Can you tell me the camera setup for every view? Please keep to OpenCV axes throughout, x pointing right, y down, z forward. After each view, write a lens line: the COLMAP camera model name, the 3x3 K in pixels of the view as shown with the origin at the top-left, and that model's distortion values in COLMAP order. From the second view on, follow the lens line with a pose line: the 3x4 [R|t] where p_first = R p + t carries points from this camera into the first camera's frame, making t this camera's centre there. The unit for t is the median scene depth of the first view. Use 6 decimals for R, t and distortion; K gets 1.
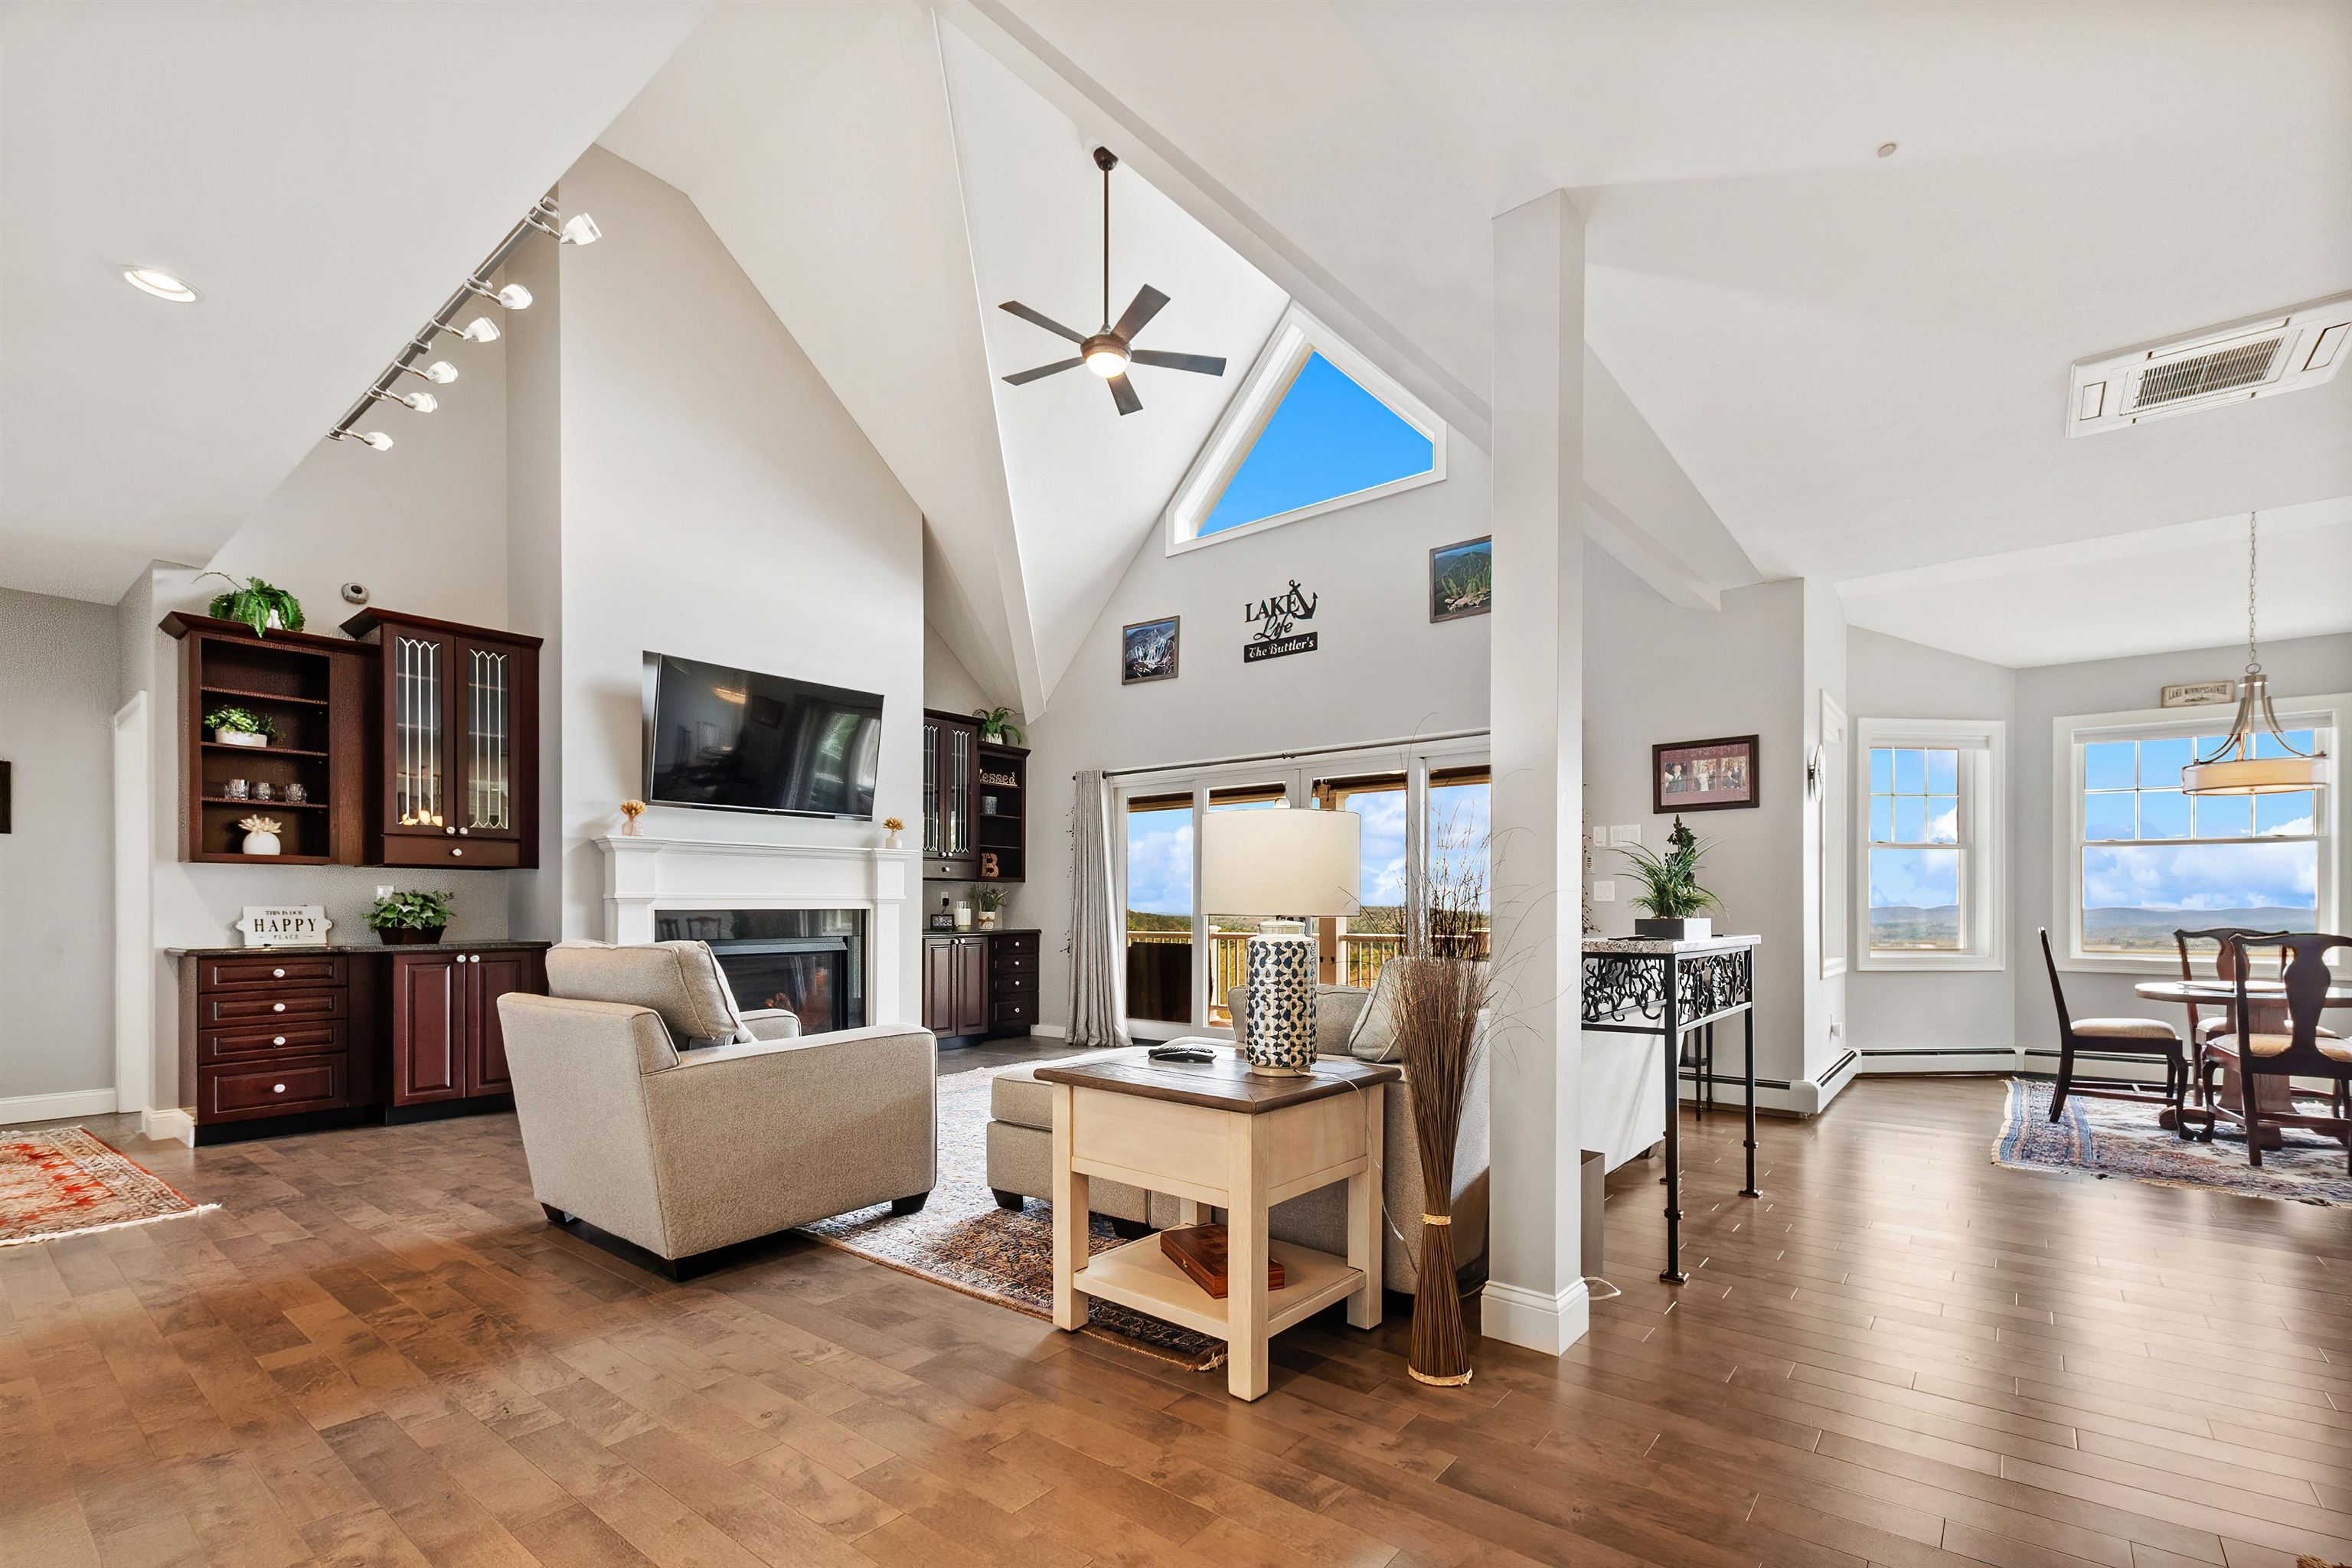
lens RADIAL K [[1032.7, 0, 1220.4], [0, 1032.7, 902.8], [0, 0, 1]] dist [0.004702, -0.001467]
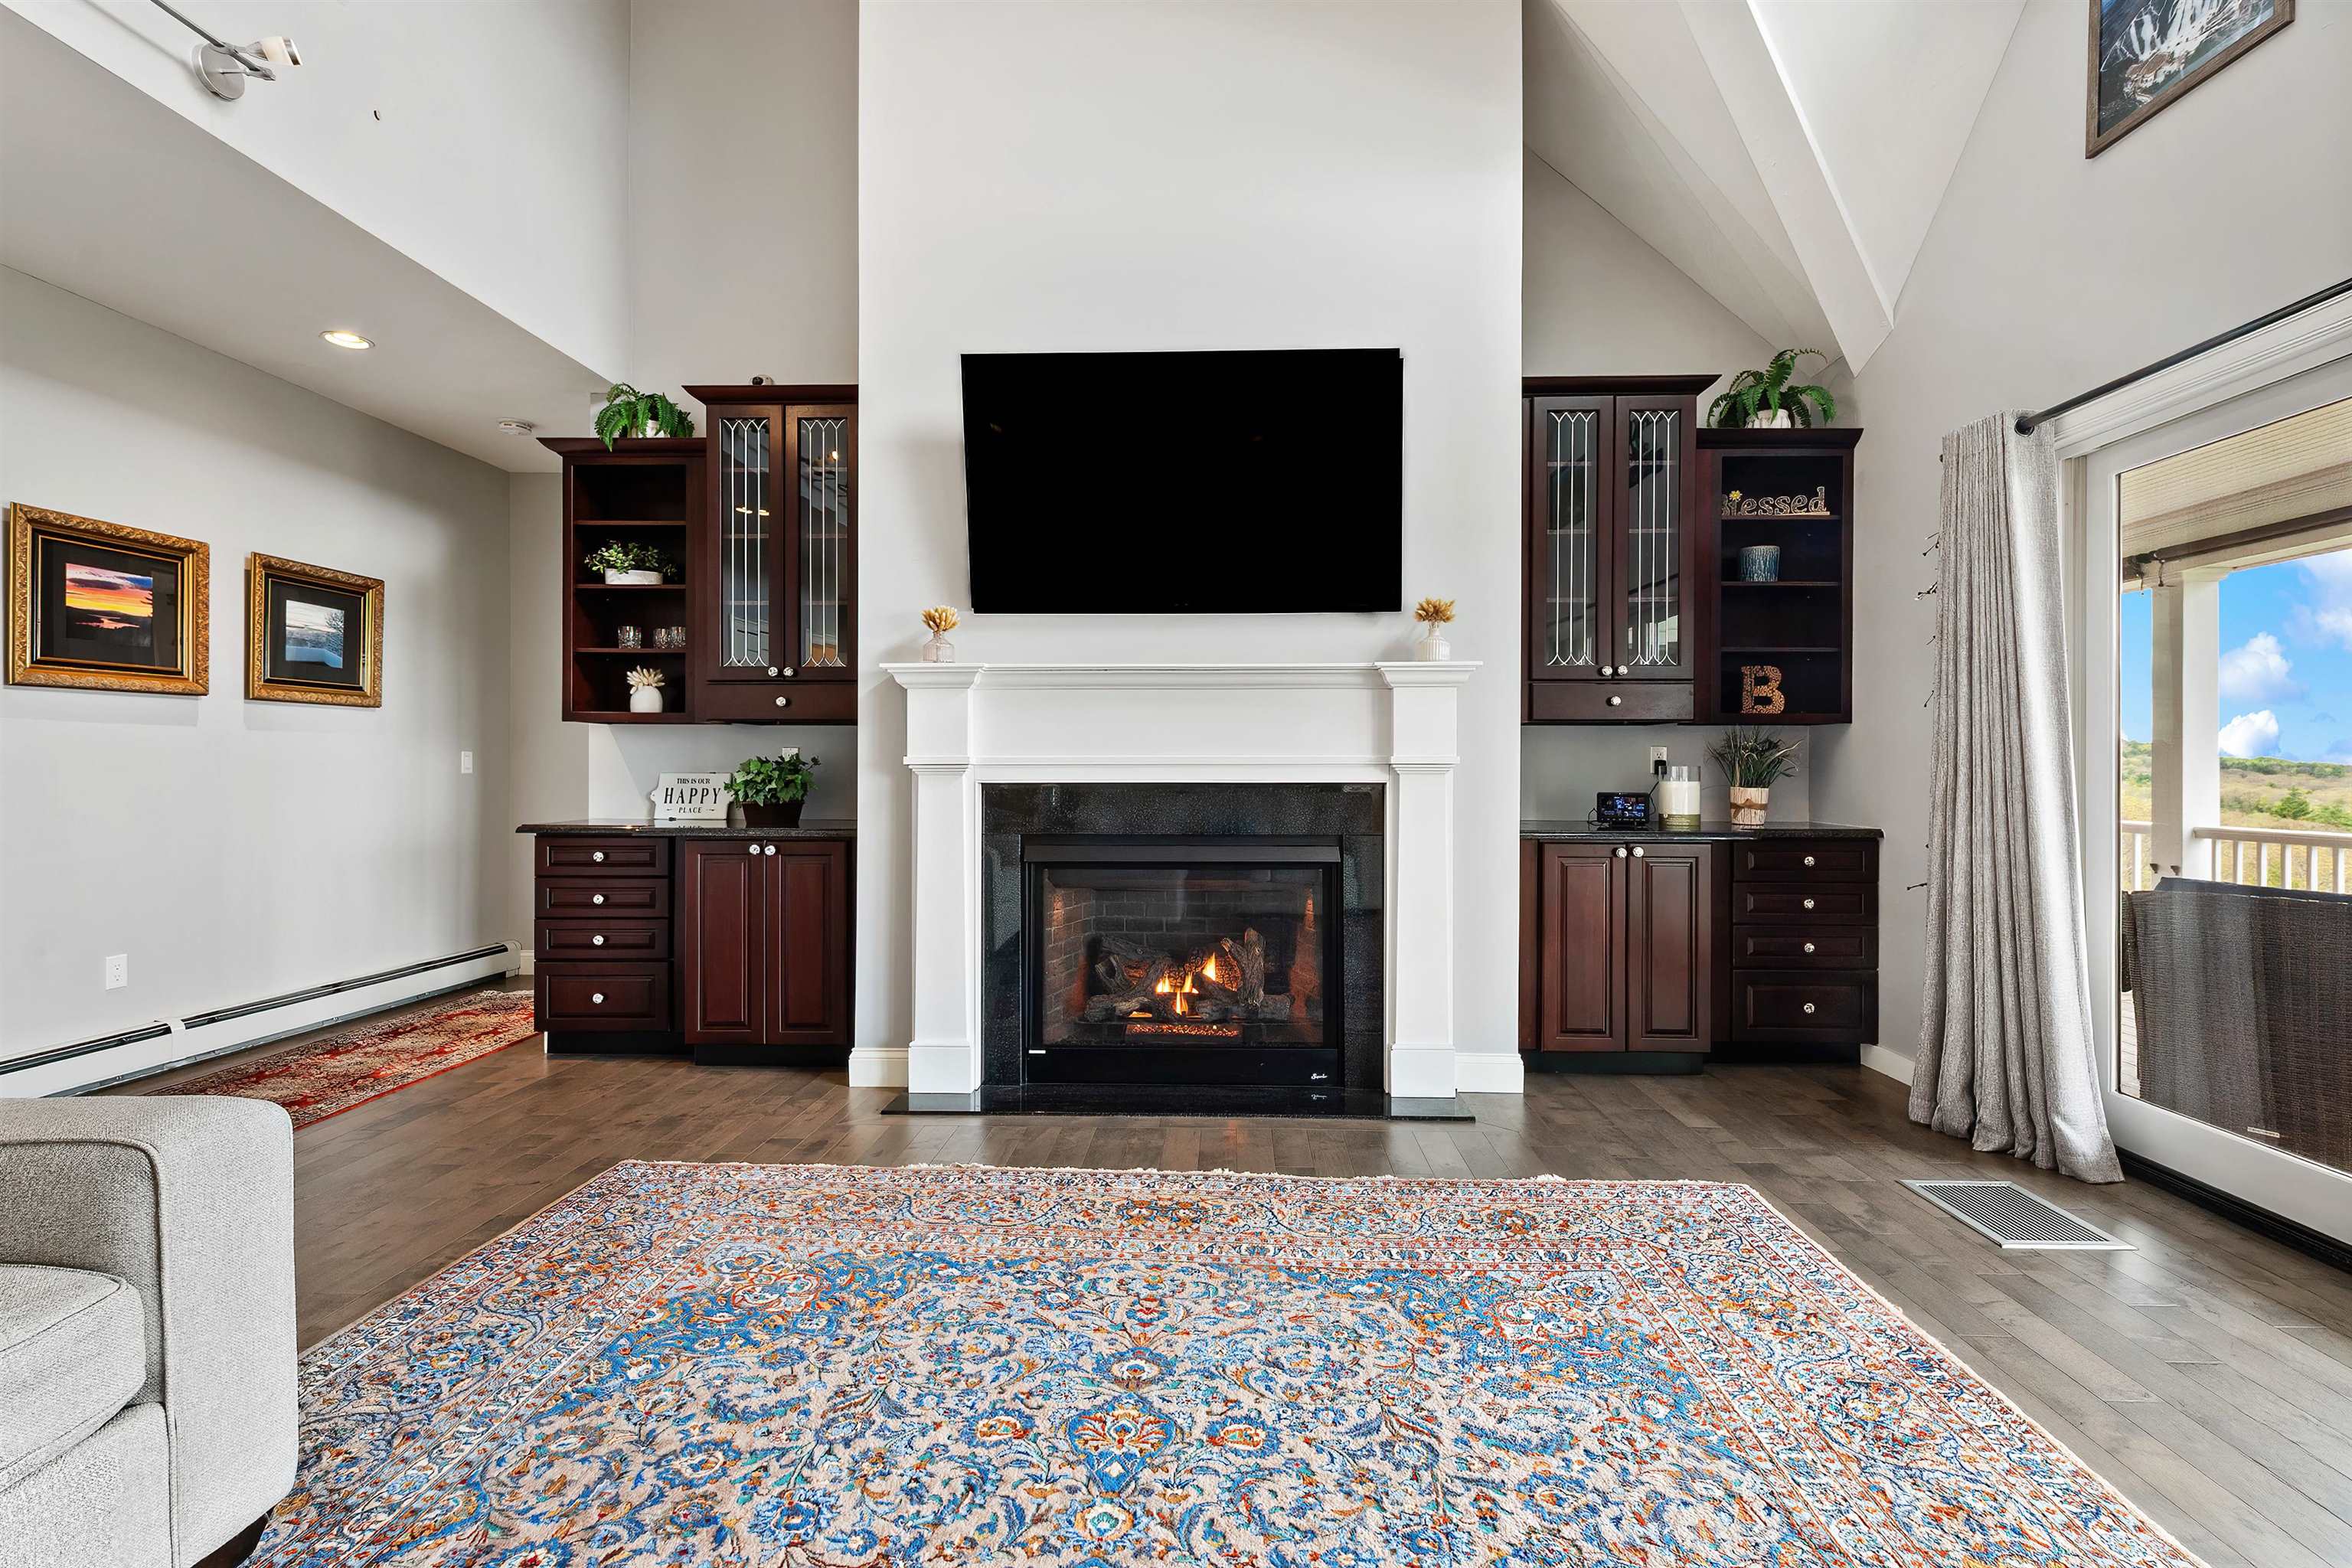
lens RADIAL K [[1045.5, 0, 1200.9], [0, 1045.5, 766.4], [0, 0, 1]] dist [0.005712, -0.000426]
pose [[0.581560, 0.002668, -0.813499, 0.024935], [0.001281, 0.999990, 0.004195, -0.004532], [0.813502, -0.003481, 0.581551, 0.630871]]
